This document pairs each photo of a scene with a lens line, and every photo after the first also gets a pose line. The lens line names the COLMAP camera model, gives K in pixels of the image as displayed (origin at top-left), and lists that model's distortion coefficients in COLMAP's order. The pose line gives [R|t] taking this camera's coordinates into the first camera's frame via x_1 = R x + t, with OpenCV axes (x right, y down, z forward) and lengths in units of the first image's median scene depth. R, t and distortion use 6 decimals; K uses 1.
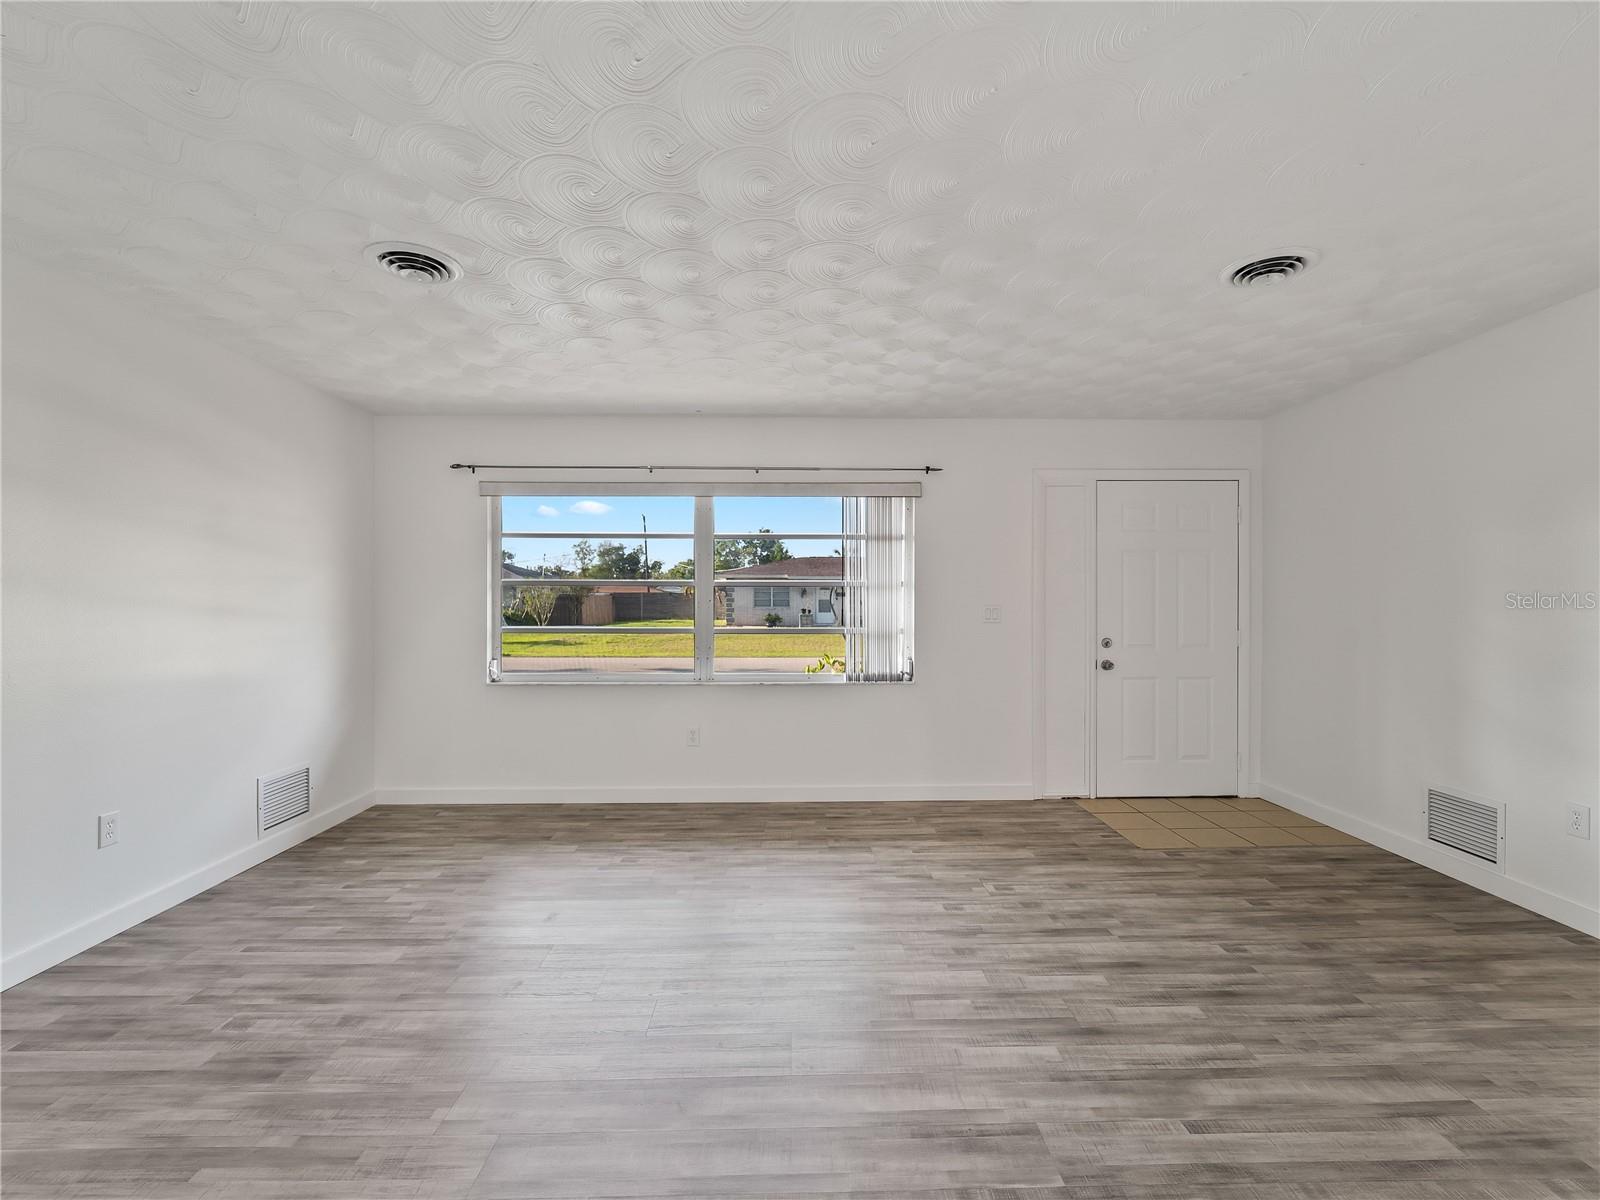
lens RADIAL K [[730.3, 0, 804.8], [0, 730.3, 605.1], [0, 0, 1]] dist [-0.002194, -0.001414]
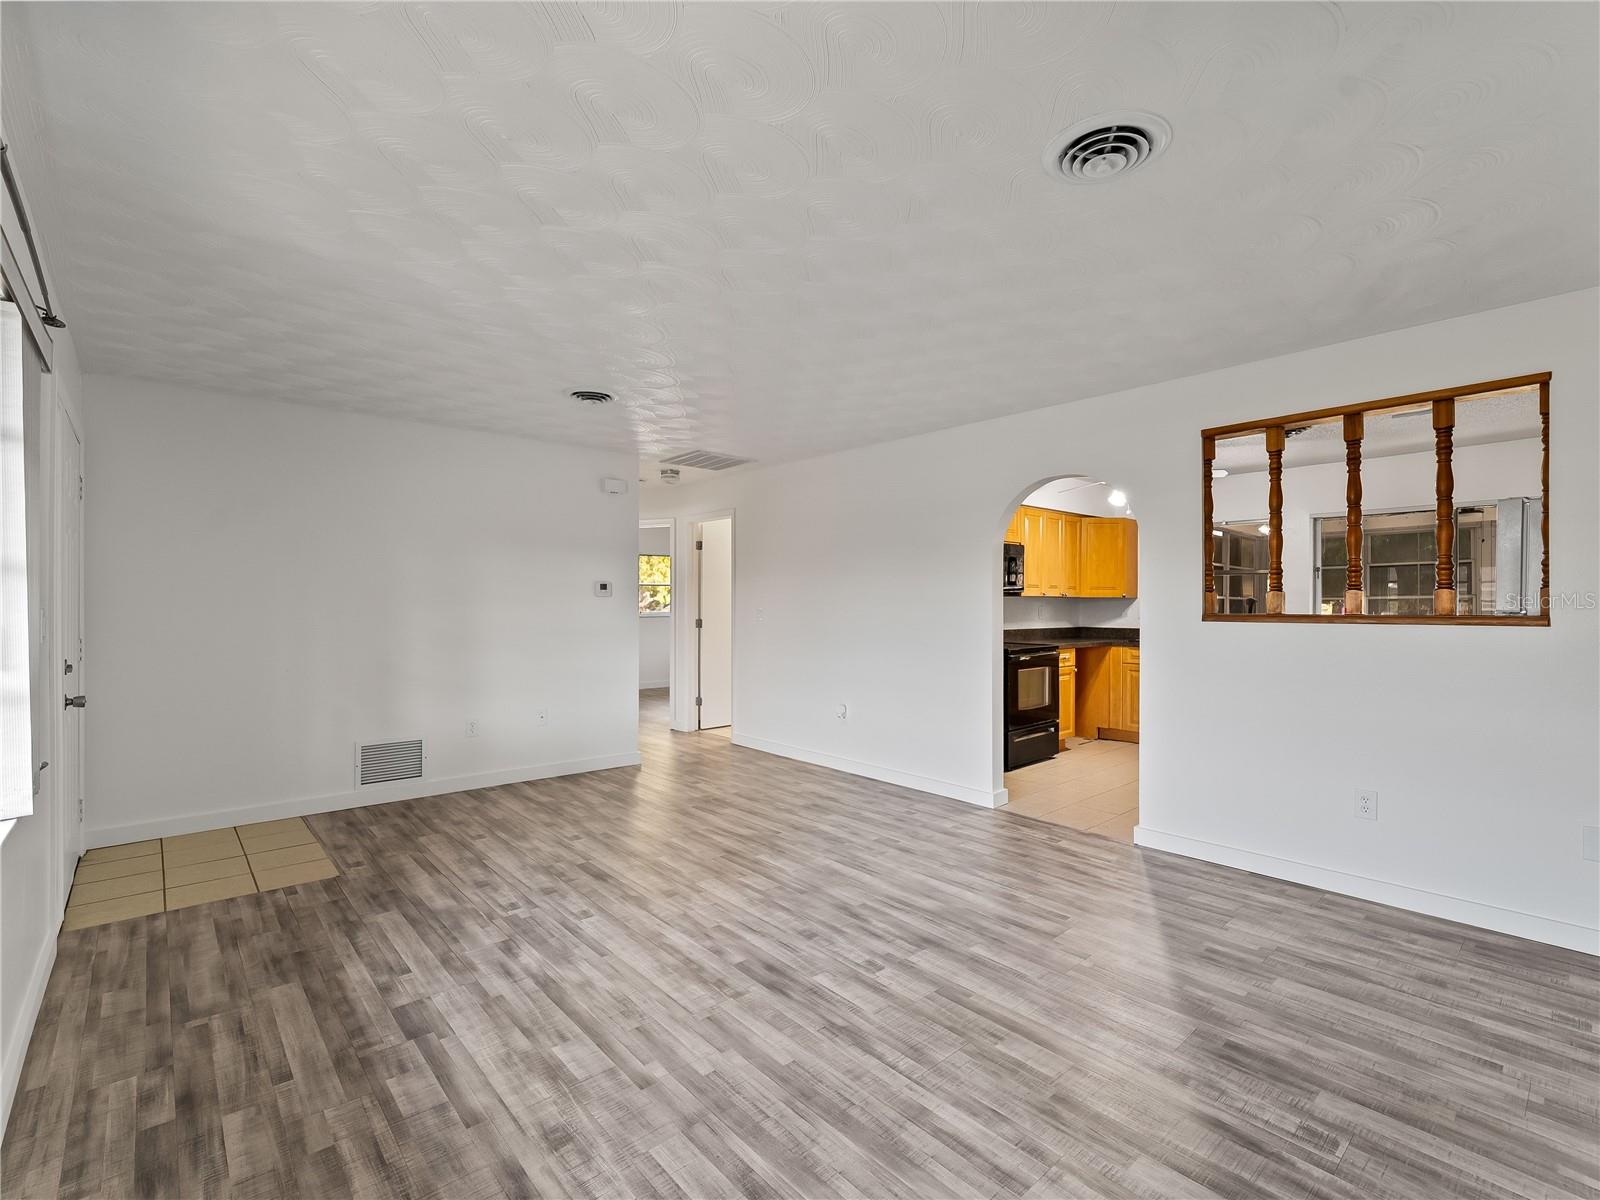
lens RADIAL K [[730.3, 0, 813.6], [0, 730.3, 602.5], [0, 0, 1]] dist [-0.002194, -0.001414]
pose [[-0.656799, -0.002033, 0.754063, -0.674085], [0.001146, 0.999993, 0.003695, -0.007829], [-0.754065, 0.003291, -0.656792, 1.288024]]
